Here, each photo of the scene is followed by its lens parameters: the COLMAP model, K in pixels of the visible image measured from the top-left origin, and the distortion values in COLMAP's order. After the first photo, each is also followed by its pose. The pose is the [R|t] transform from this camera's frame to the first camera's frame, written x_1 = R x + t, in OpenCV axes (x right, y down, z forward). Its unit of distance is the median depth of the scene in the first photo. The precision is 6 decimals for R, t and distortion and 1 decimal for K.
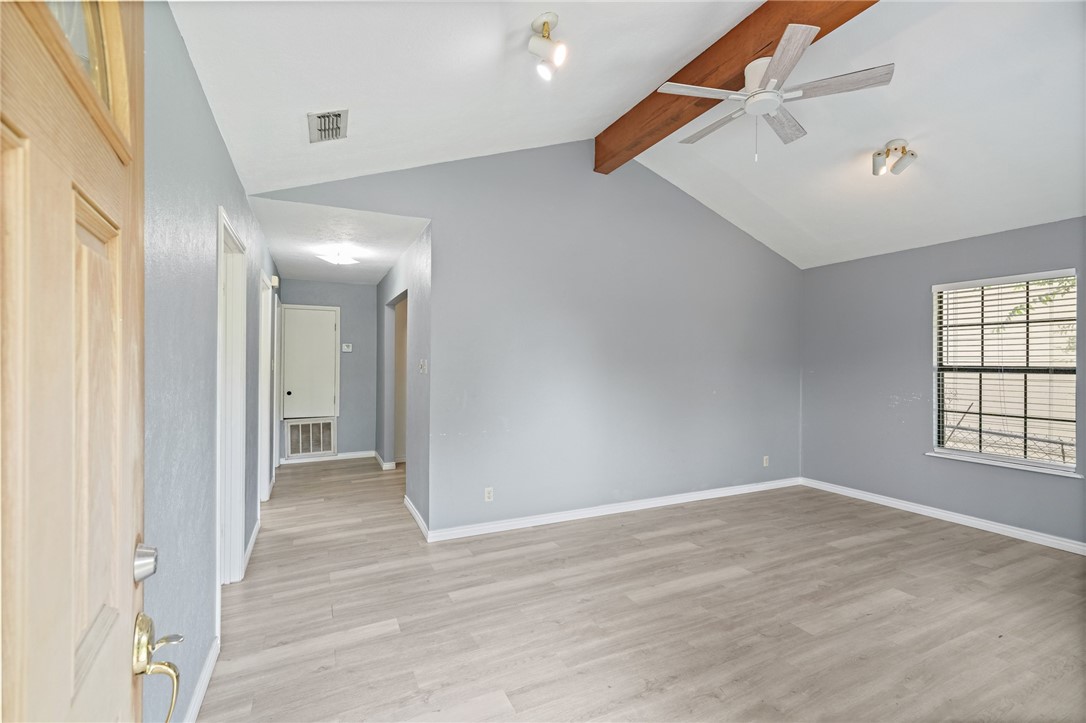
lens RADIAL K [[488.0, 0, 546.1], [0, 488.0, 356.3], [0, 0, 1]] dist [0.006072, 0.001127]
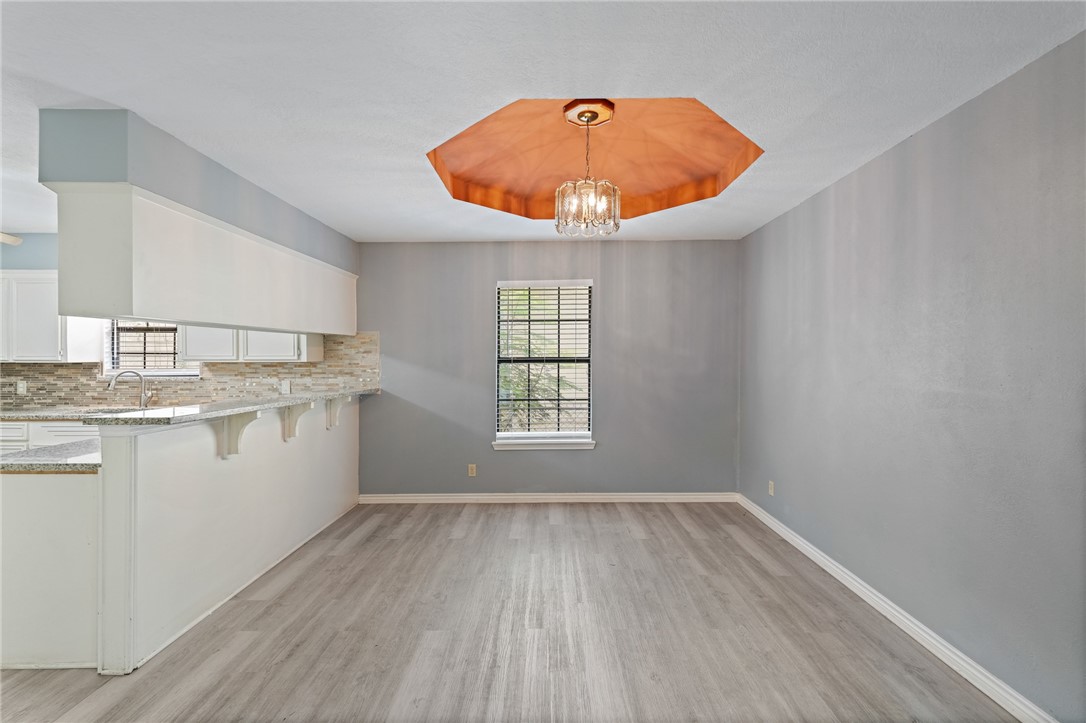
lens RADIAL K [[488.0, 0, 543.4], [0, 488.0, 356.7], [0, 0, 1]] dist [0.006072, 0.001127]
pose [[0.446761, -0.014090, 0.894542, -0.116157], [-0.002269, 0.999855, 0.016882, -0.000844], [-0.894651, -0.009572, 0.446664, 0.495003]]
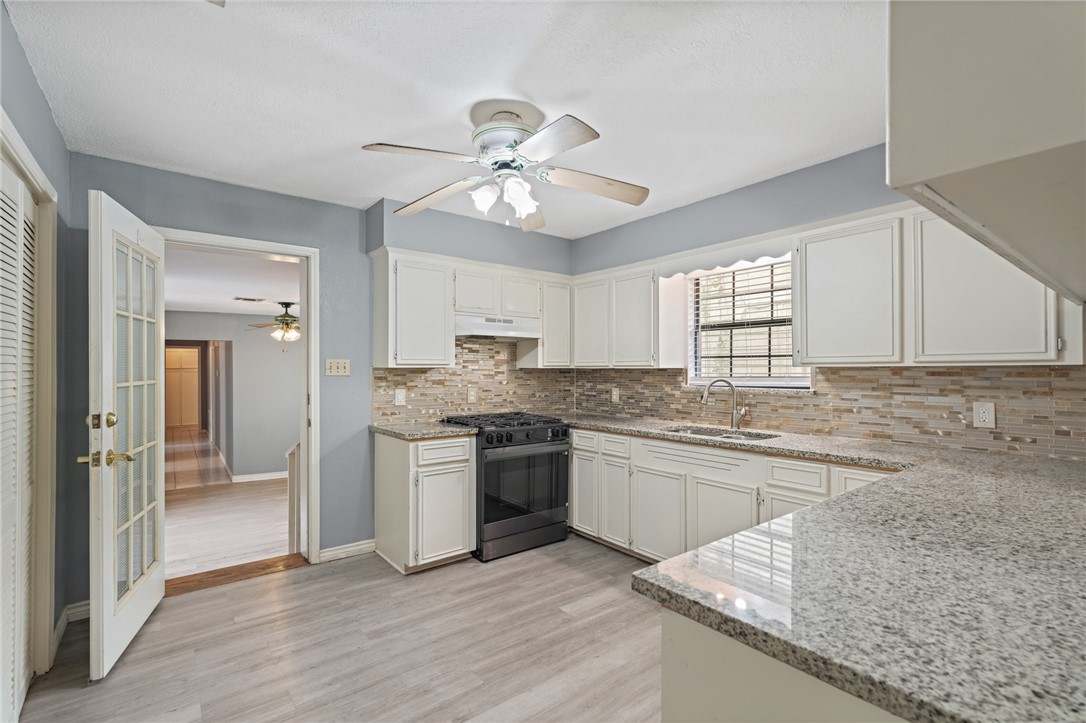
lens RADIAL K [[488.0, 0, 544.4], [0, 488.0, 364.9], [0, 0, 1]] dist [0.006072, 0.001127]
pose [[0.977366, -0.011985, 0.211217, -0.011994], [0.012039, 0.999927, 0.001034, 0.024060], [-0.211214, 0.001532, 0.977439, 1.091908]]
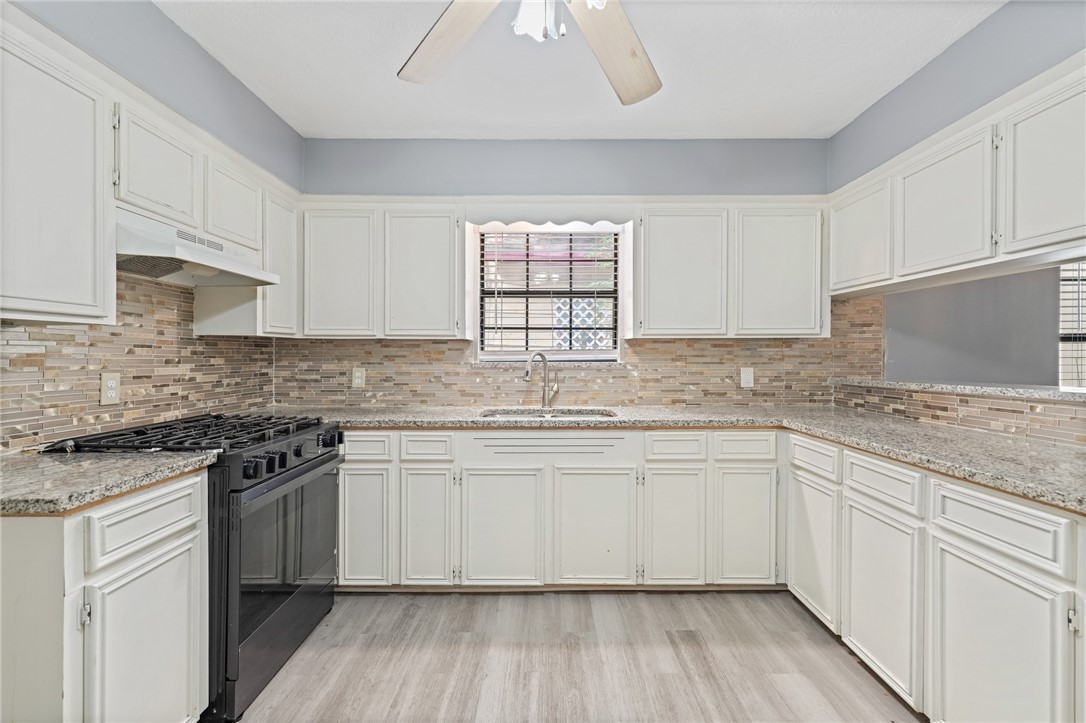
lens RADIAL K [[488.0, 0, 549.2], [0, 488.0, 354.7], [0, 0, 1]] dist [0.006072, 0.001127]
pose [[0.436520, -0.013603, 0.899592, -0.197919], [-0.002070, 0.999868, 0.016124, 0.045306], [-0.899692, -0.008901, 0.436434, 1.525950]]
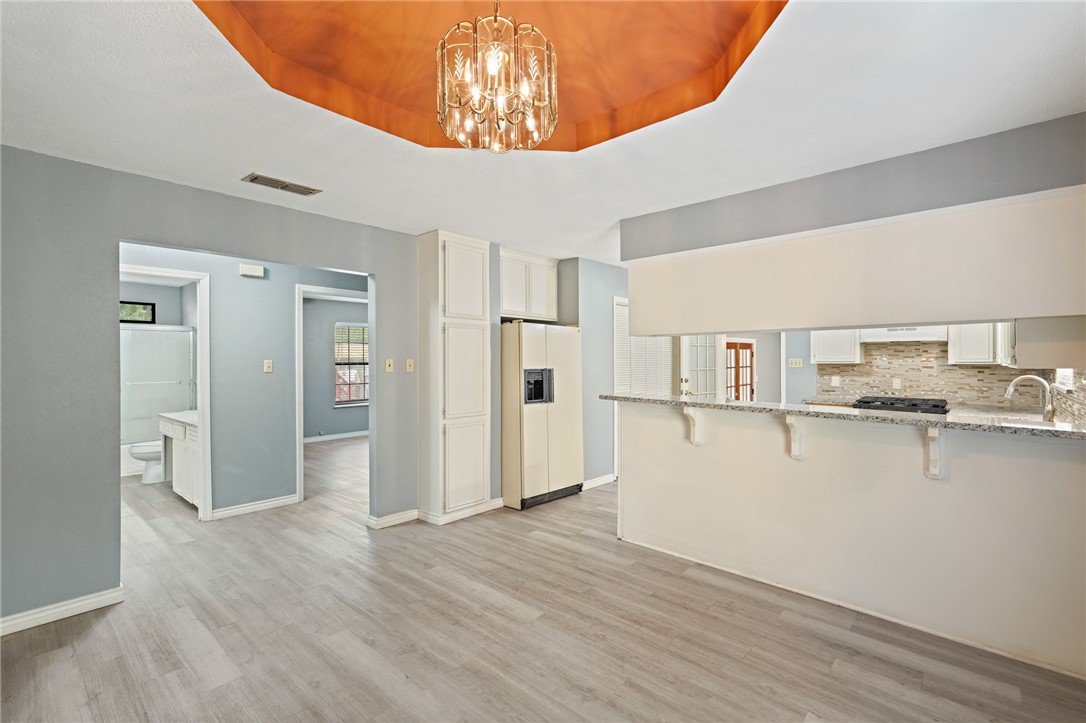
lens RADIAL K [[488.0, 0, 548.0], [0, 488.0, 359.7], [0, 0, 1]] dist [0.006072, 0.001127]
pose [[0.379990, -0.013996, -0.924885, 0.994976], [0.015057, 0.999847, -0.008944, 0.015939], [0.924868, -0.010527, 0.380143, 0.656495]]
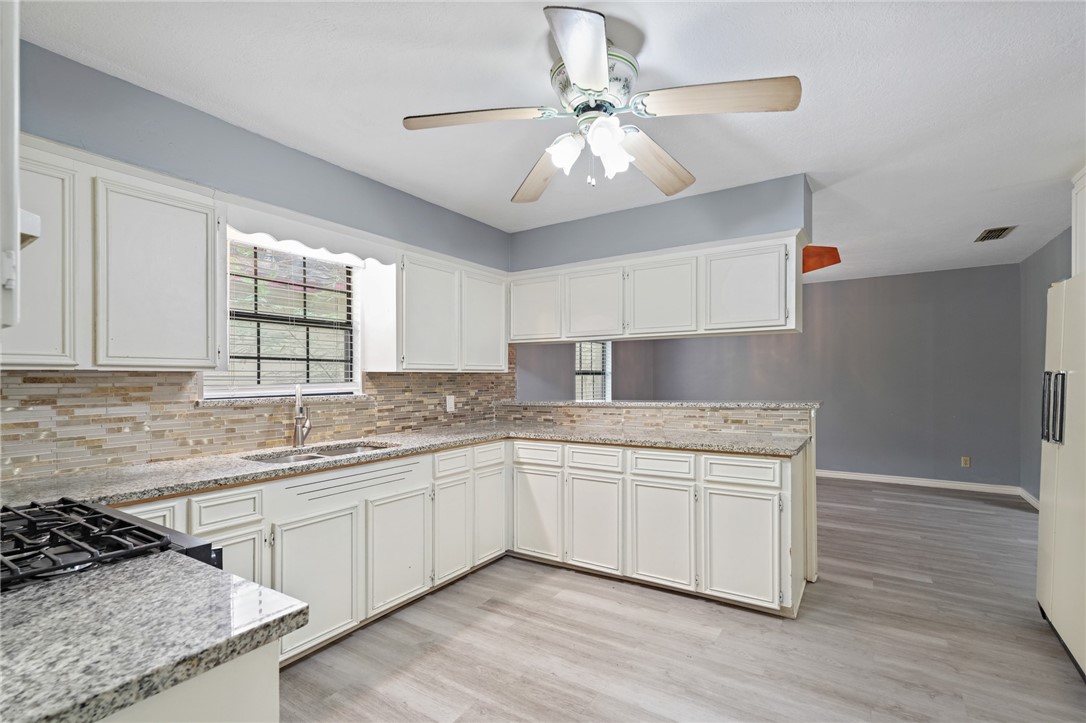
lens RADIAL K [[488.0, 0, 555.5], [0, 488.0, 381.2], [0, 0, 1]] dist [0.006072, 0.001127]
pose [[-0.517950, -0.014485, 0.855288, -0.296295], [-0.008012, 0.999895, 0.012082, 0.035421], [-0.855373, -0.000595, -0.518012, 1.918700]]
